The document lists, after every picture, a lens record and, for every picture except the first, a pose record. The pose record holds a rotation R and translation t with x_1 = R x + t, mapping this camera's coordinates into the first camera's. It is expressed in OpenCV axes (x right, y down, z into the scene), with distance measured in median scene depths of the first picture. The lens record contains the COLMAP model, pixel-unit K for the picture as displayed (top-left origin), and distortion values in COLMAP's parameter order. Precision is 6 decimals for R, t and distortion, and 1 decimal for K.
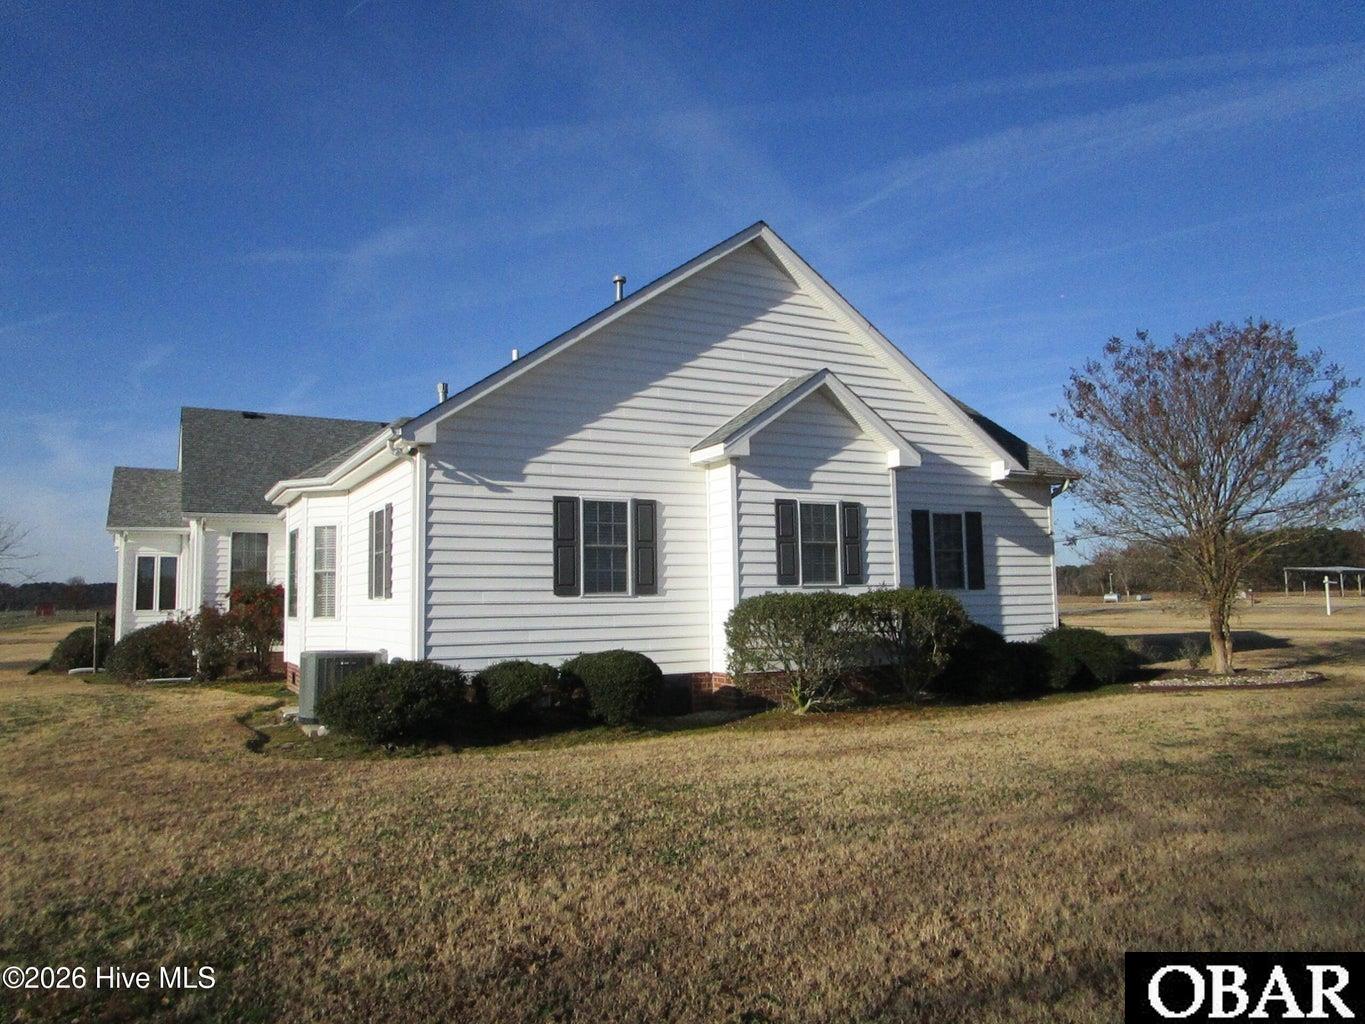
lens RADIAL K [[980.0, 0, 682.5], [0, 980.0, 512.0], [0, 0, 1]] dist [-0.038040, 0.001318]
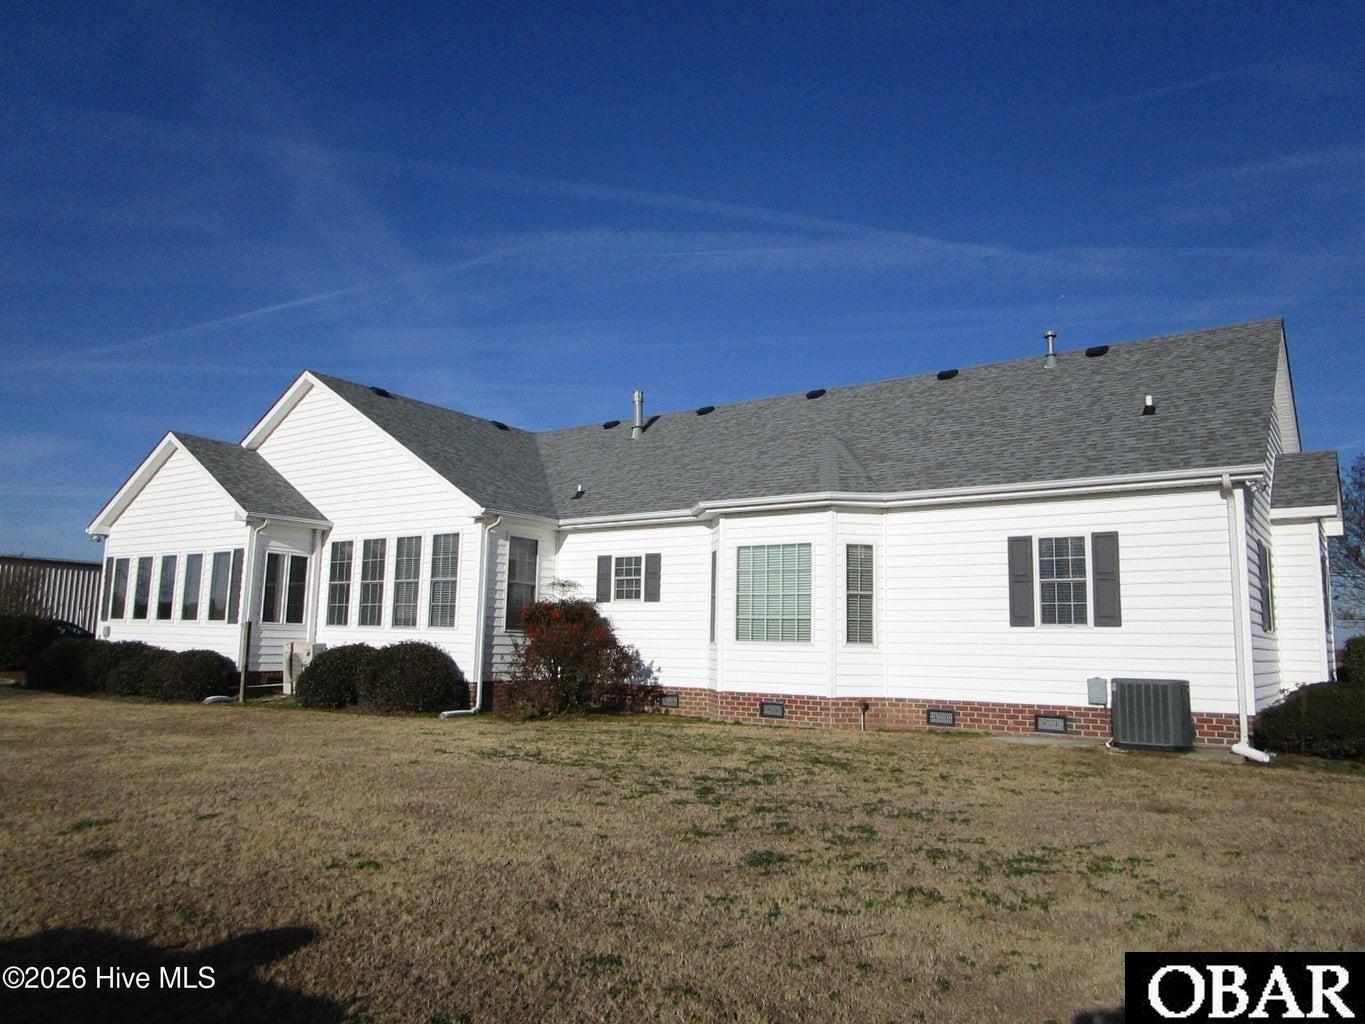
lens RADIAL K [[838.8, 0, 682.5], [0, 838.8, 512.0], [0, 0, 1]] dist [-0.016289, 0.000591]
pose [[0.881263, 0.081104, 0.465615, -0.572763], [-0.068842, 0.996687, -0.043312, 0.018859], [-0.467585, 0.006116, 0.883927, 0.249441]]
